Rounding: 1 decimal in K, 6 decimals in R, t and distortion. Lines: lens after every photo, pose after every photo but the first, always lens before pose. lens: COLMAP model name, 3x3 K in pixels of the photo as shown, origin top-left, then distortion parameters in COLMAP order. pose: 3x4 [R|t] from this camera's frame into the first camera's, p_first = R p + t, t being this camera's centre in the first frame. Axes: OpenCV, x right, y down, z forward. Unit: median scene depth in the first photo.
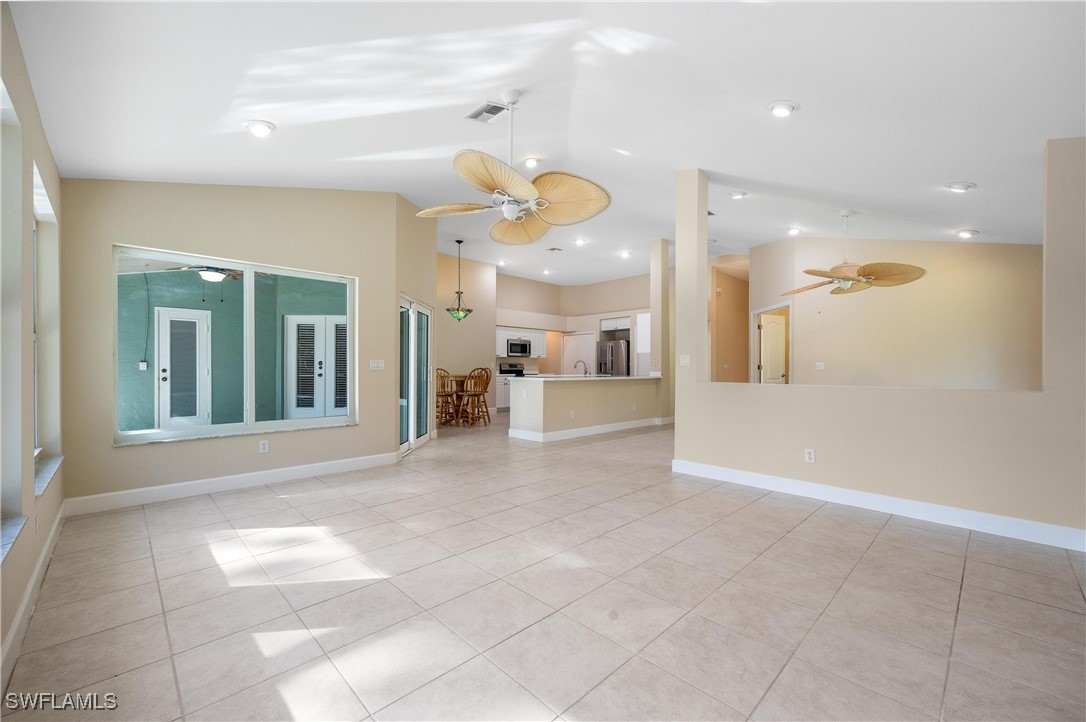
lens RADIAL K [[426.7, 0, 543.6], [0, 426.7, 367.0], [0, 0, 1]] dist [-0.001752, 0.000907]
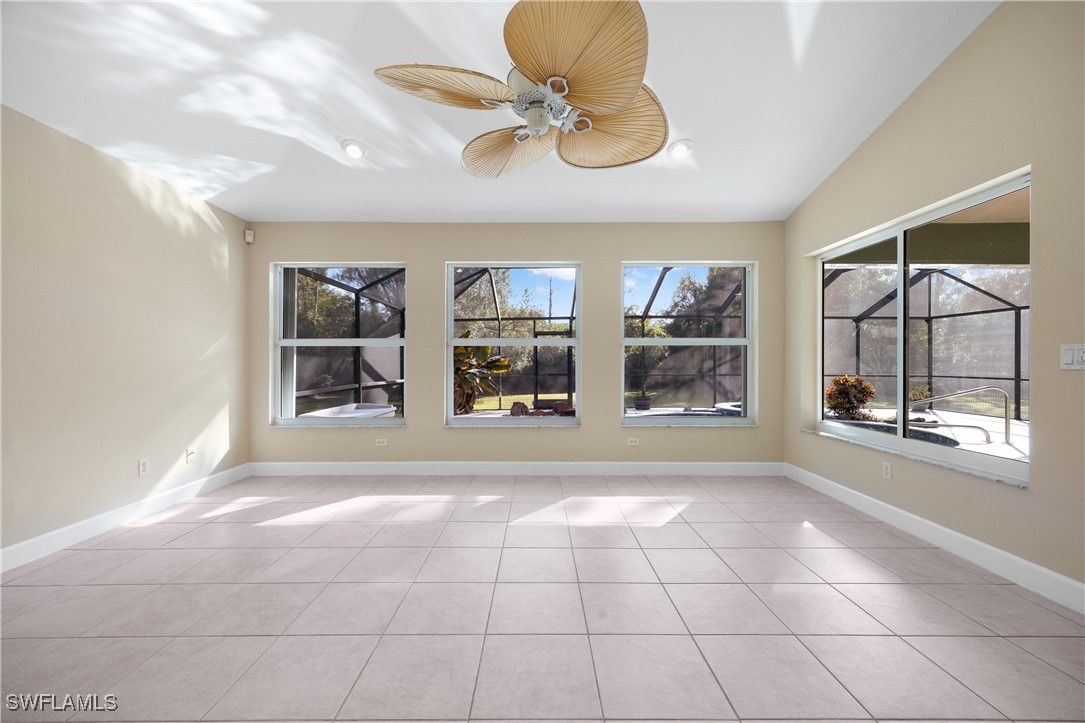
lens RADIAL K [[426.4, 0, 539.9], [0, 426.4, 360.1], [0, 0, 1]] dist [-0.001752, 0.000907]
pose [[-0.679922, -0.001917, -0.733282, 0.514334], [0.003260, 0.999979, -0.005636, -0.004888], [0.733277, -0.006222, -0.679902, 1.866200]]
